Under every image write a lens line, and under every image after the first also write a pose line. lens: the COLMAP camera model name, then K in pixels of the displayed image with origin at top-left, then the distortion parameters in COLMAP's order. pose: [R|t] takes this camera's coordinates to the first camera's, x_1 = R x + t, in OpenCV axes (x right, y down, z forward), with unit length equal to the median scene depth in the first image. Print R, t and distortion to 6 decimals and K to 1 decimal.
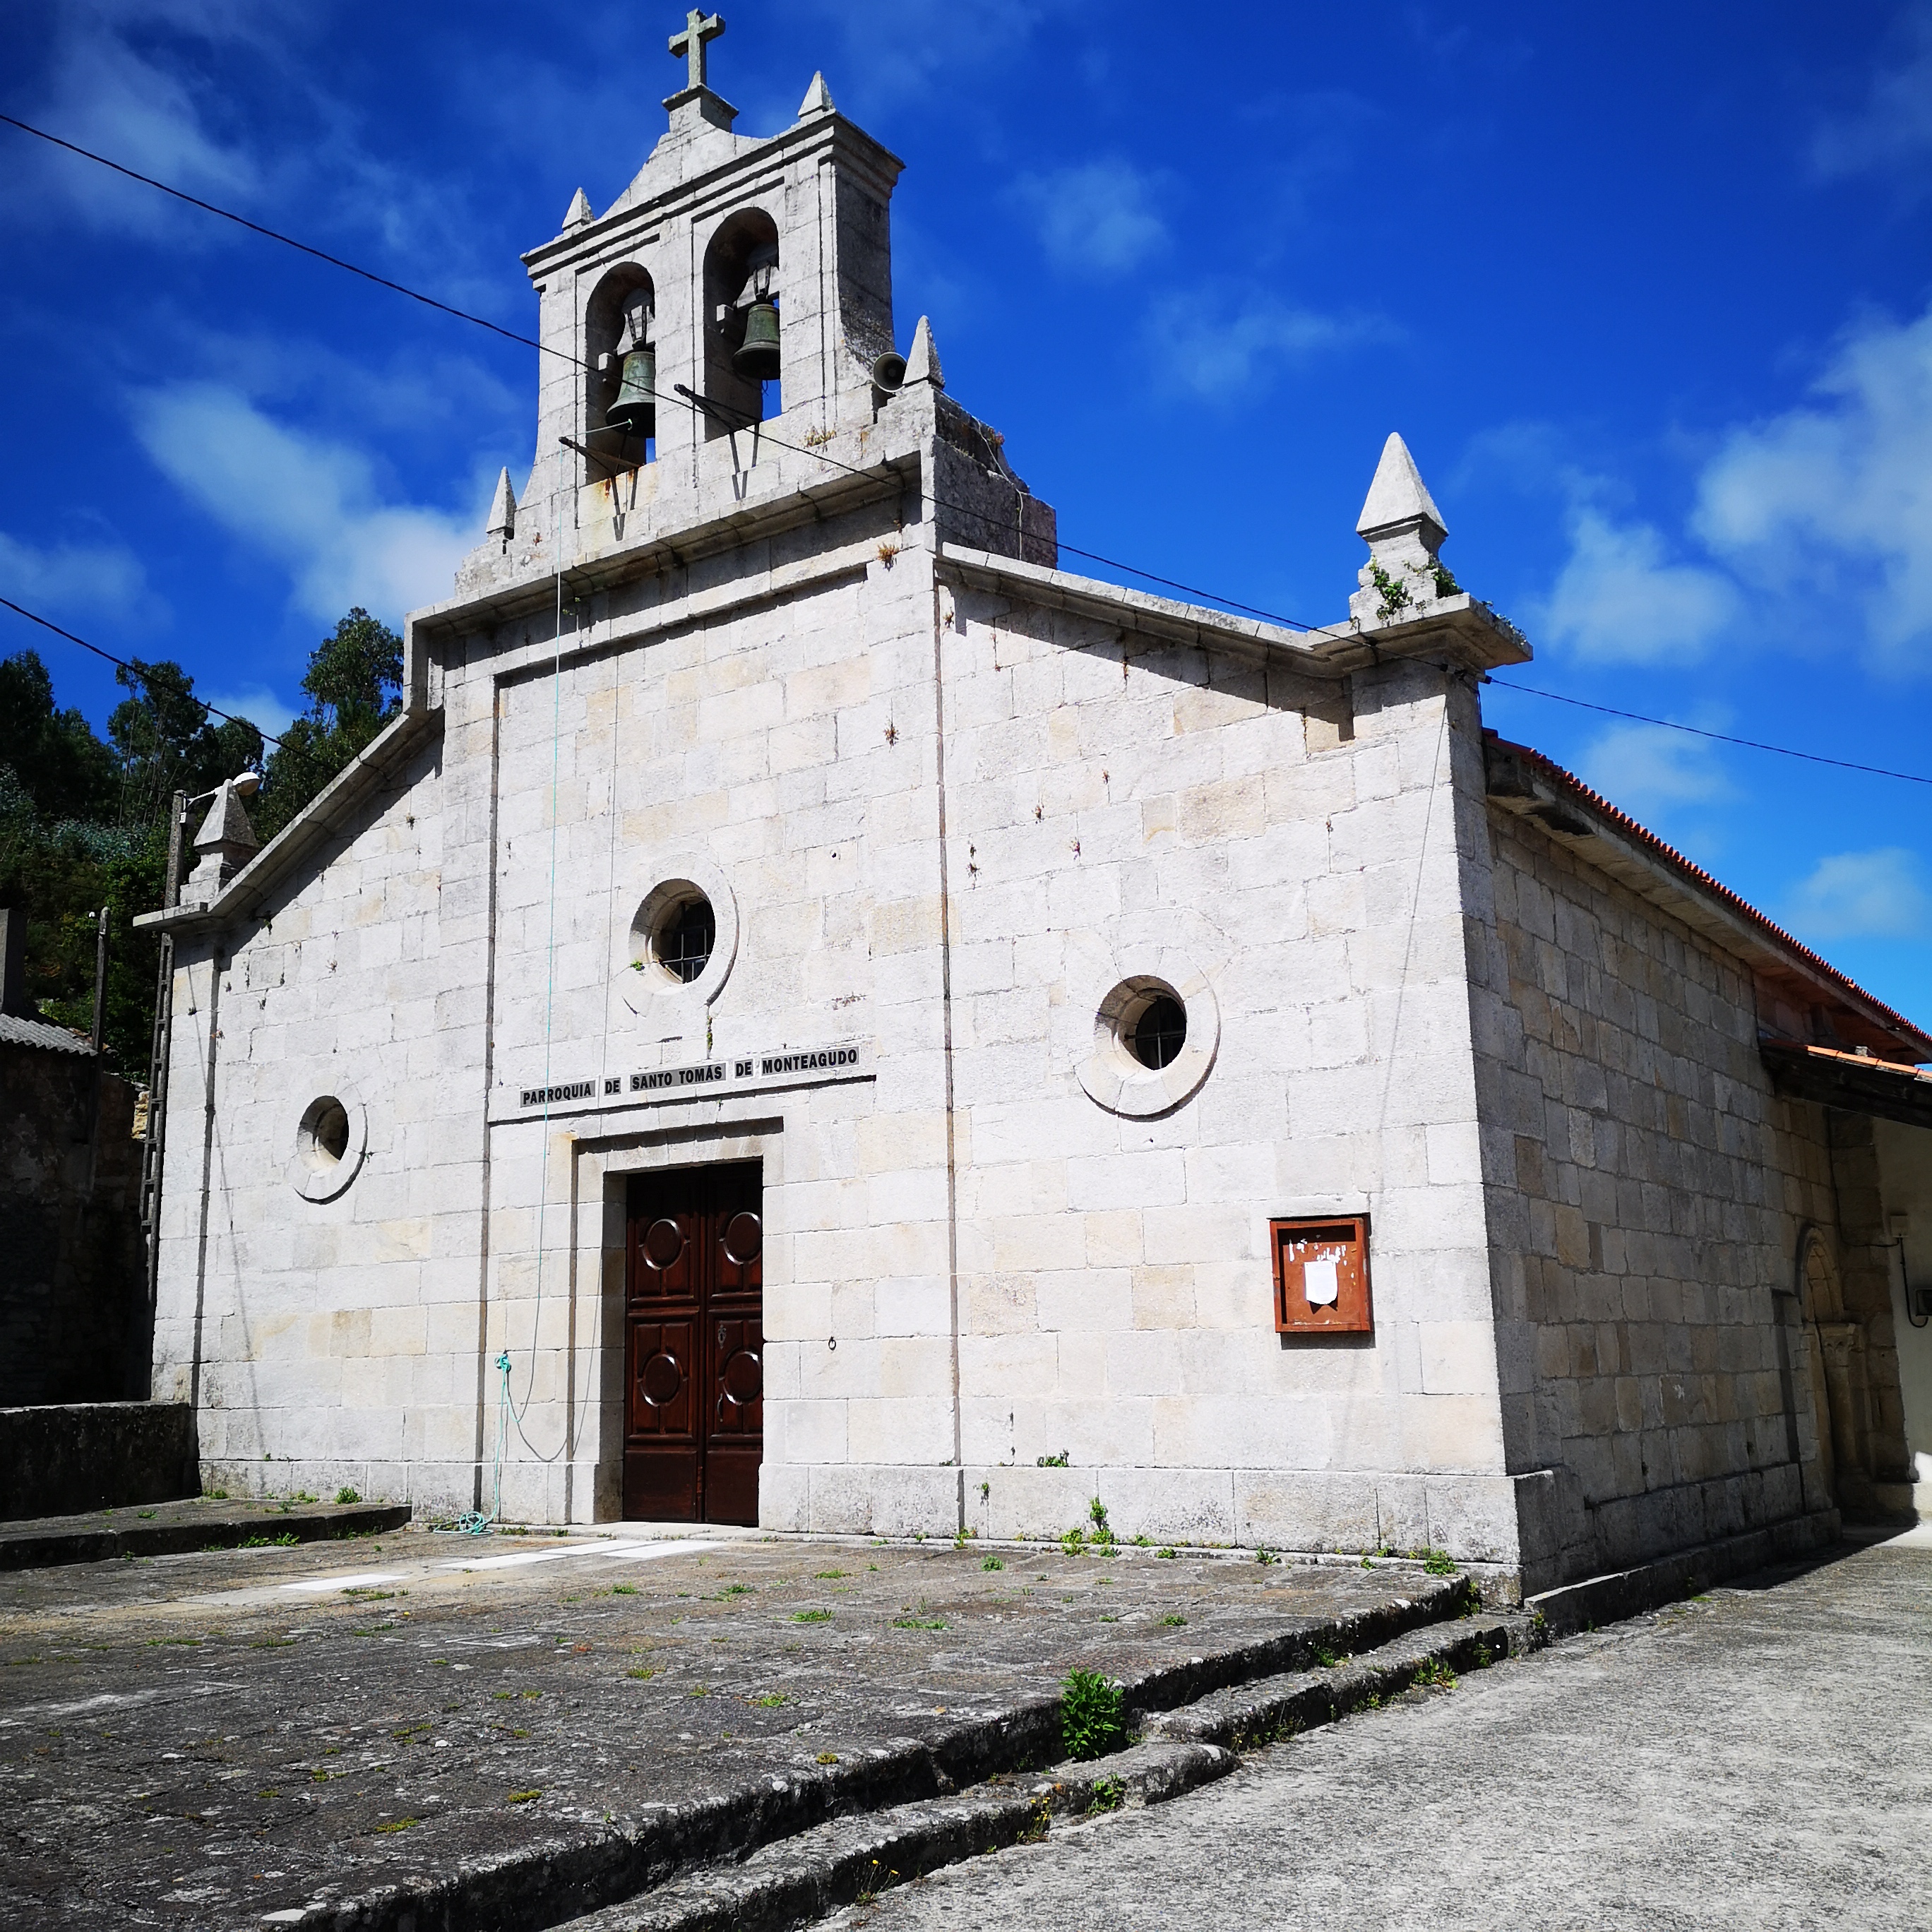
lens RADIAL K [[1908.3, 0, 967.8], [0, 1908.3, 966.5], [0, 0, 1]] dist [0.057290, 0.000000]
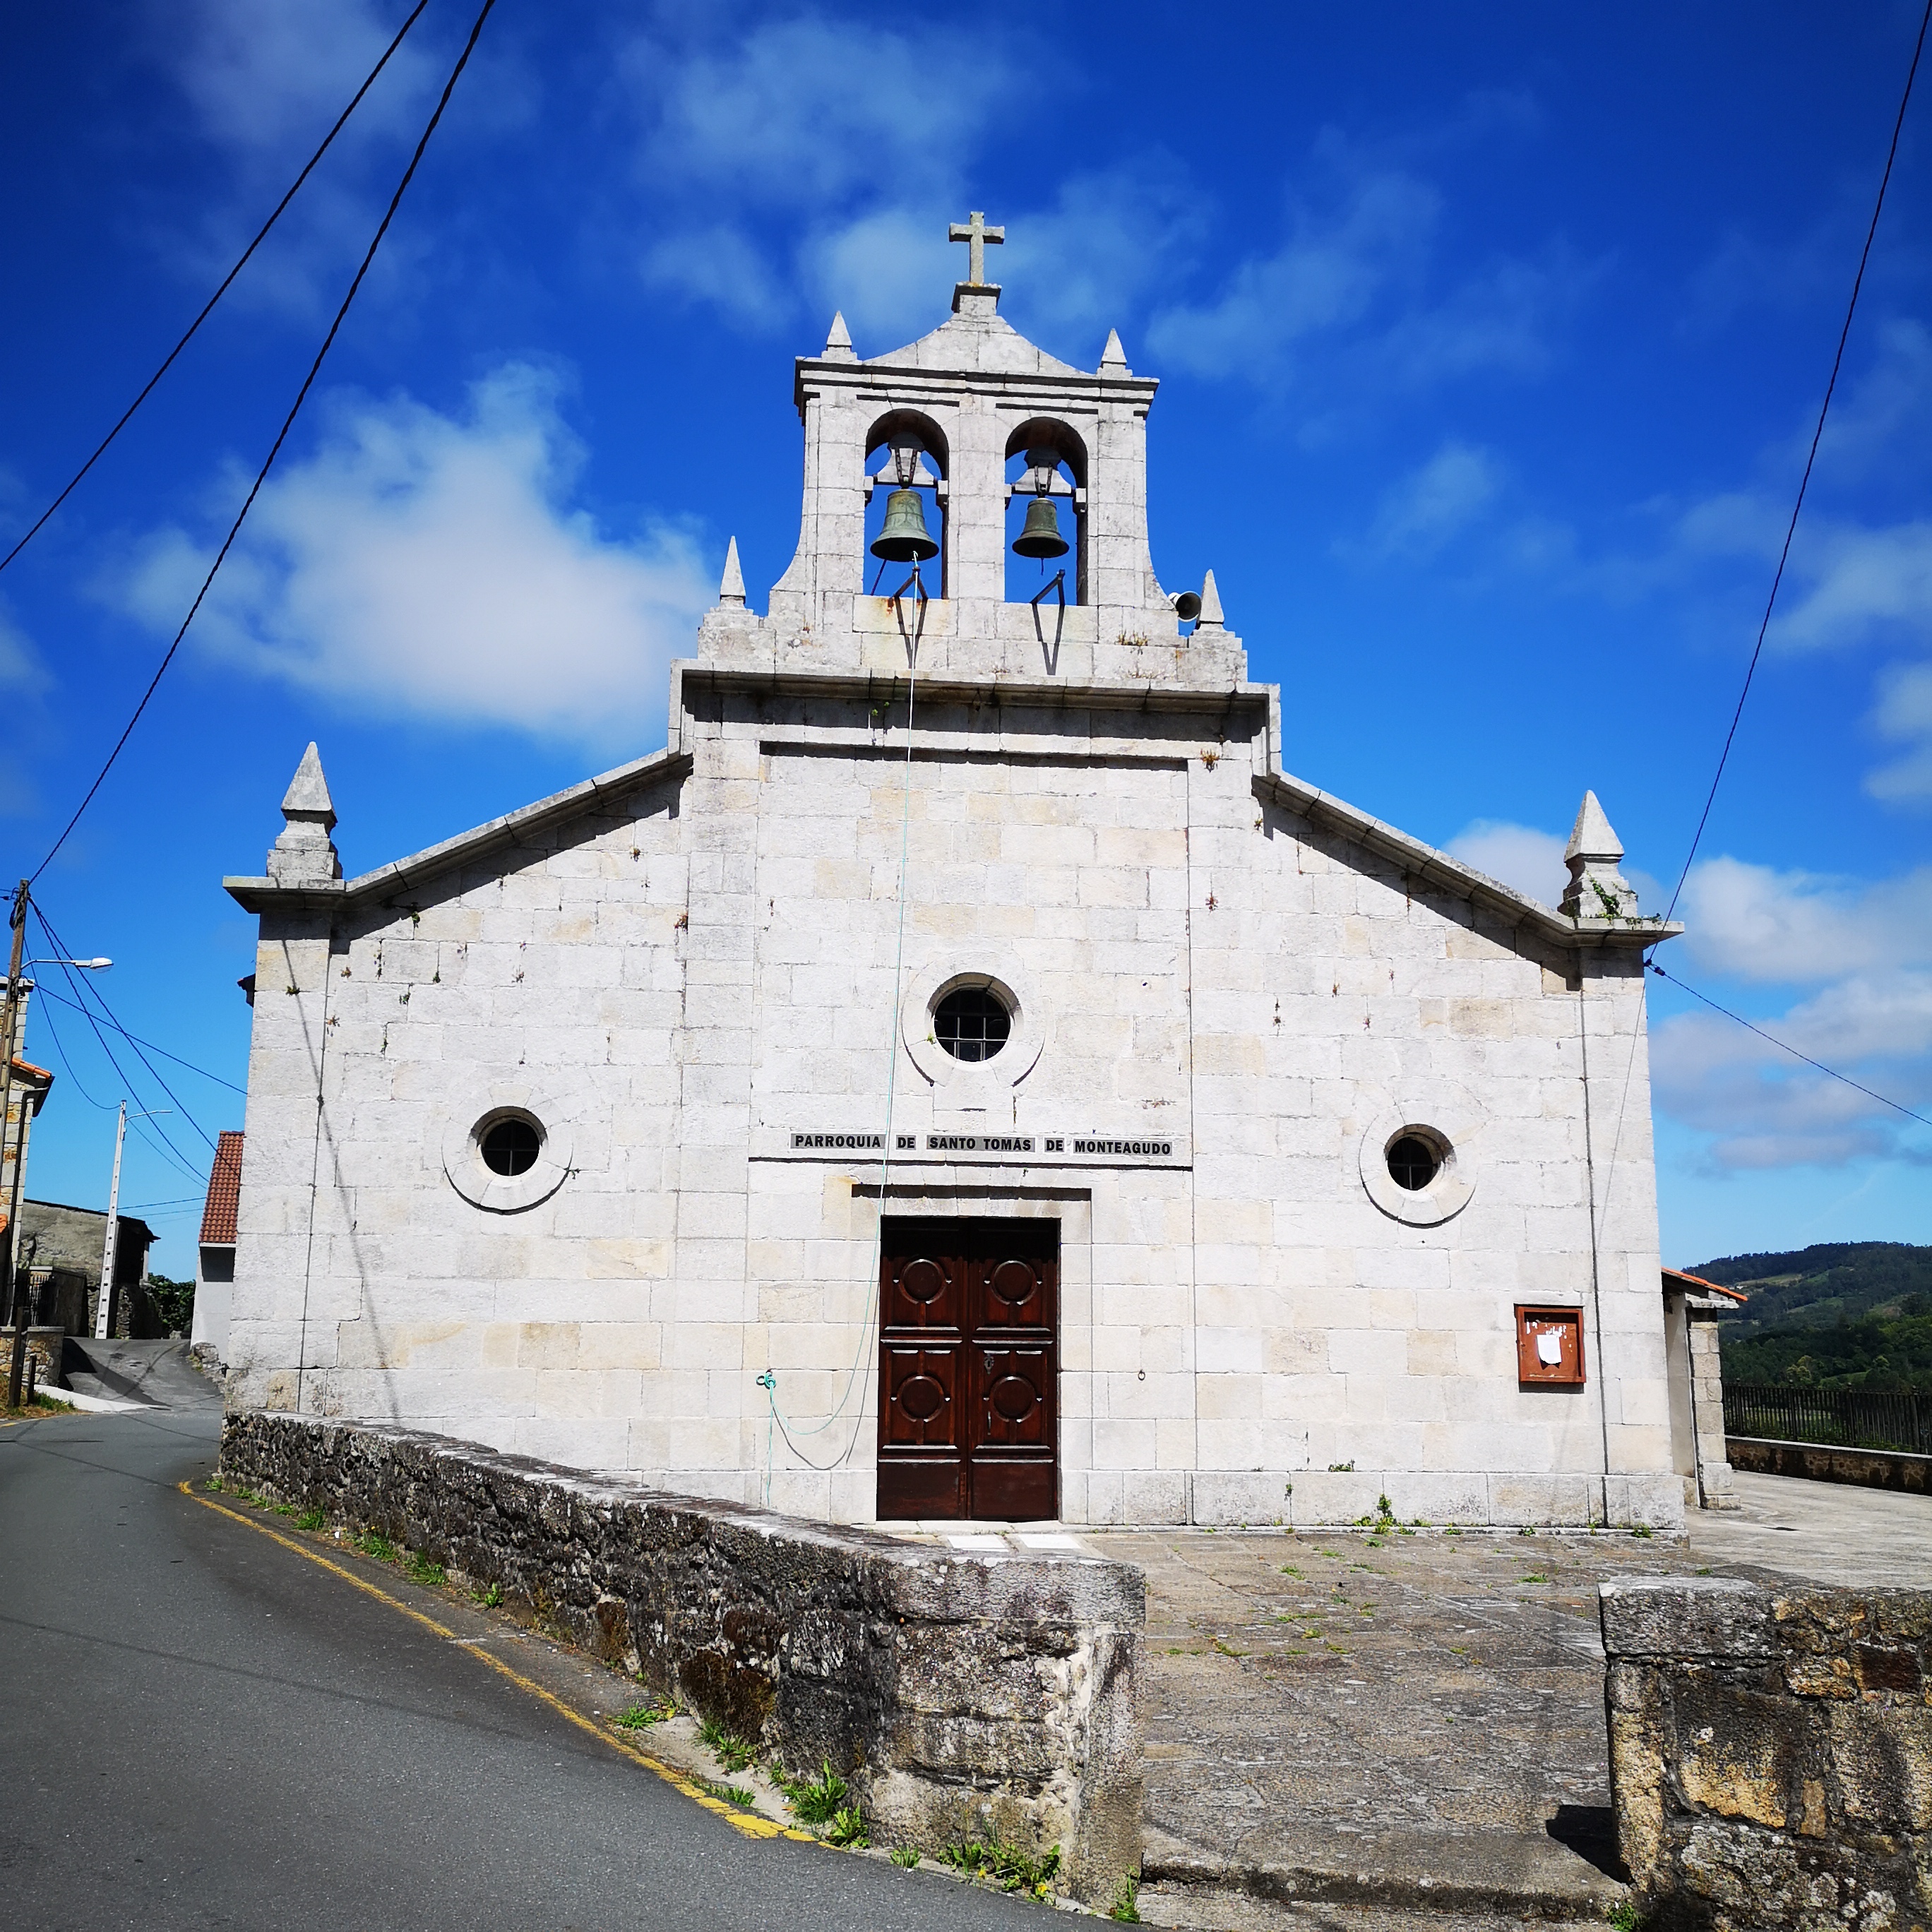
lens RADIAL K [[1908.3, 0, 971.9], [0, 1908.3, 957.6], [0, 0, 1]] dist [0.057290, 0.000000]
pose [[0.770945, 0.149422, 0.619126, -0.922077], [-0.154138, 0.986966, -0.046263, -0.000104], [-0.617969, -0.059765, 0.783928, 0.085387]]
